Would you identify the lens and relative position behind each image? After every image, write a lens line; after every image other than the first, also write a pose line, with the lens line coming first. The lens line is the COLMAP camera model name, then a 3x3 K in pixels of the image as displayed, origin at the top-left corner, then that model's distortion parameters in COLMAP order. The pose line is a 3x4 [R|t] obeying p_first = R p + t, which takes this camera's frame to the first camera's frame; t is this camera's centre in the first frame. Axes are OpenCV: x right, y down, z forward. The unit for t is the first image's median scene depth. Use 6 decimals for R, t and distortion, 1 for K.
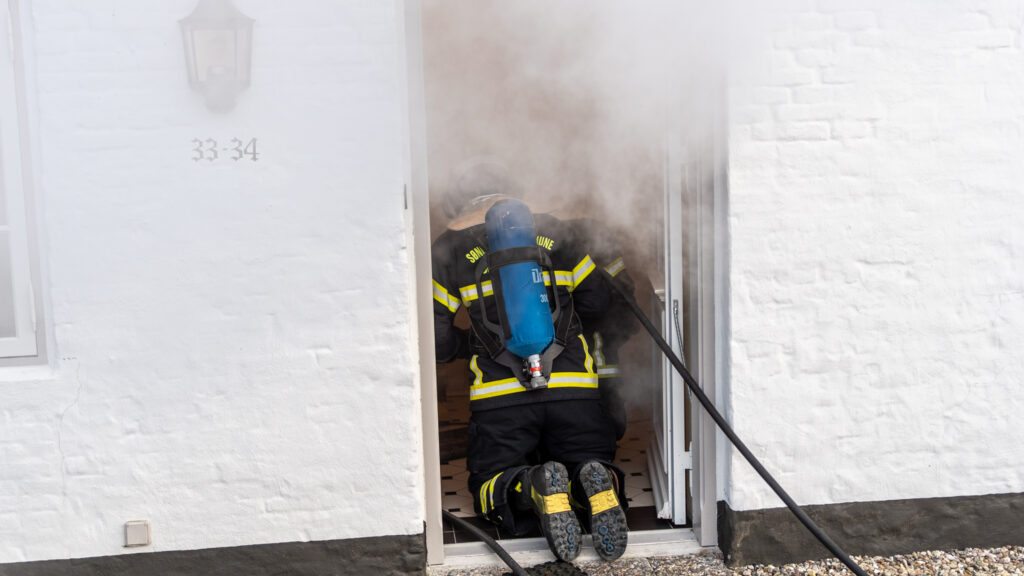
lens RADIAL K [[1272.3, 0, 512.0], [0, 1272.3, 288.0], [0, 0, 1]] dist [-0.005986, 0.000221]
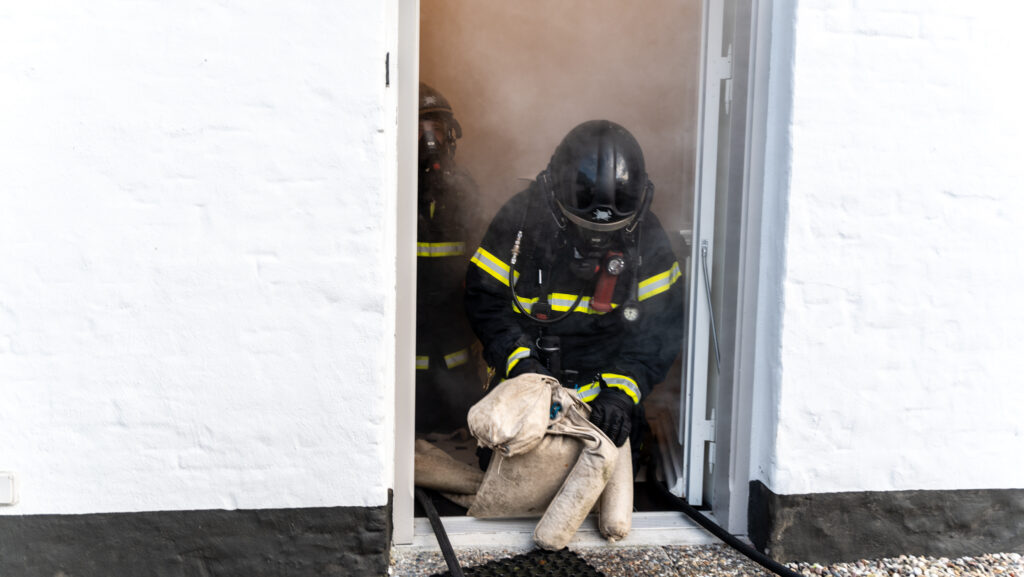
lens RADIAL K [[813.6, 0, 512.0], [0, 813.6, 288.5], [0, 0, 1]] dist [0.000422, -0.009960]
pose [[0.998343, 0.052962, 0.022497, -0.011344], [-0.051821, 0.997475, -0.048569, 0.079715], [-0.025013, 0.047323, 0.998566, 0.488043]]
